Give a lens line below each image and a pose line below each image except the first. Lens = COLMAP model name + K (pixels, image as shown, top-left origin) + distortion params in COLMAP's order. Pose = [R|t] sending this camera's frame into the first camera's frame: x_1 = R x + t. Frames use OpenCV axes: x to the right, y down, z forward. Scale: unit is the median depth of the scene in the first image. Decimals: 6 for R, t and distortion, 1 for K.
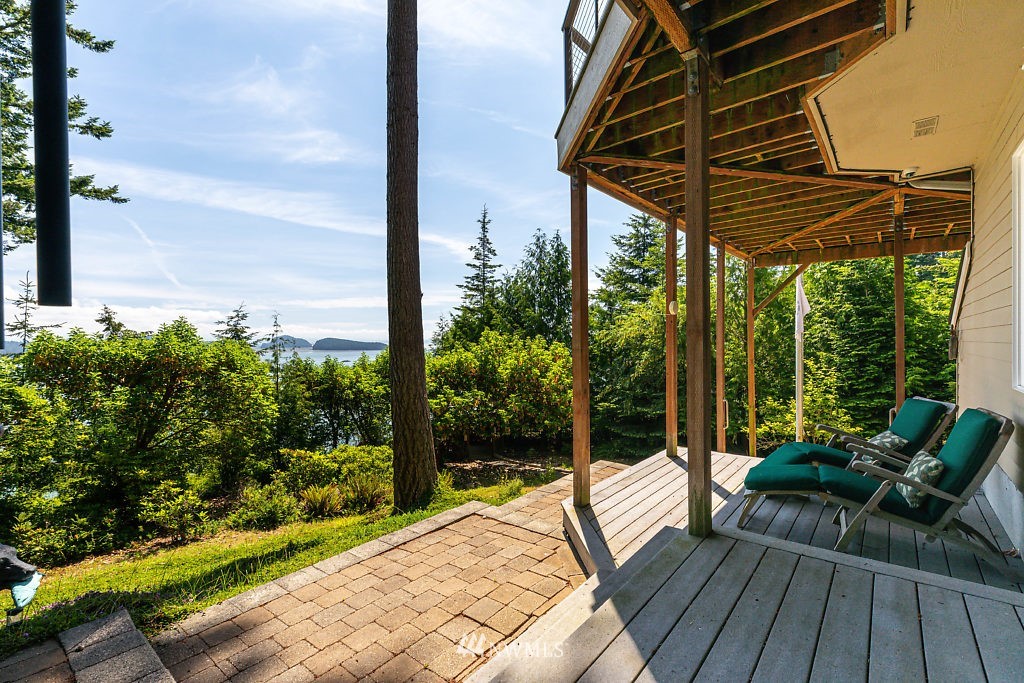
lens RADIAL K [[458.1, 0, 512.0], [0, 458.1, 341.5], [0, 0, 1]] dist [0.003731, -0.000368]
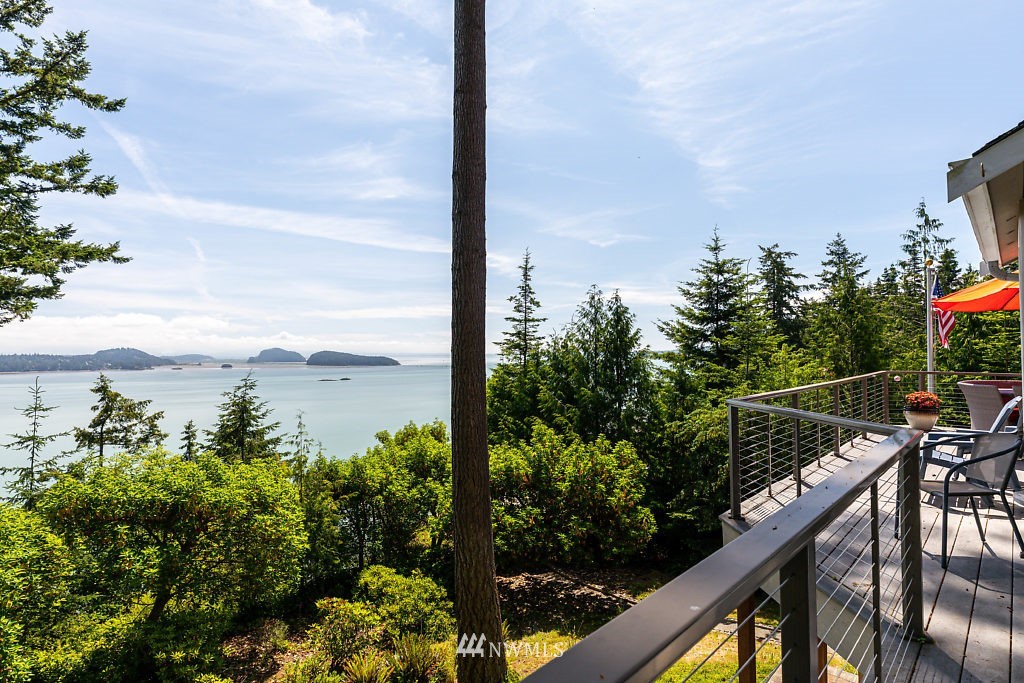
lens RADIAL K [[549.6, 0, 513.2], [0, 549.6, 340.7], [0, 0, 1]] dist [-0.003720, 0.001039]
pose [[0.998775, 0.001474, -0.049467, -0.039314], [-0.002728, 0.999676, -0.025290, -0.116784], [0.049414, 0.025394, 0.998456, -0.019549]]
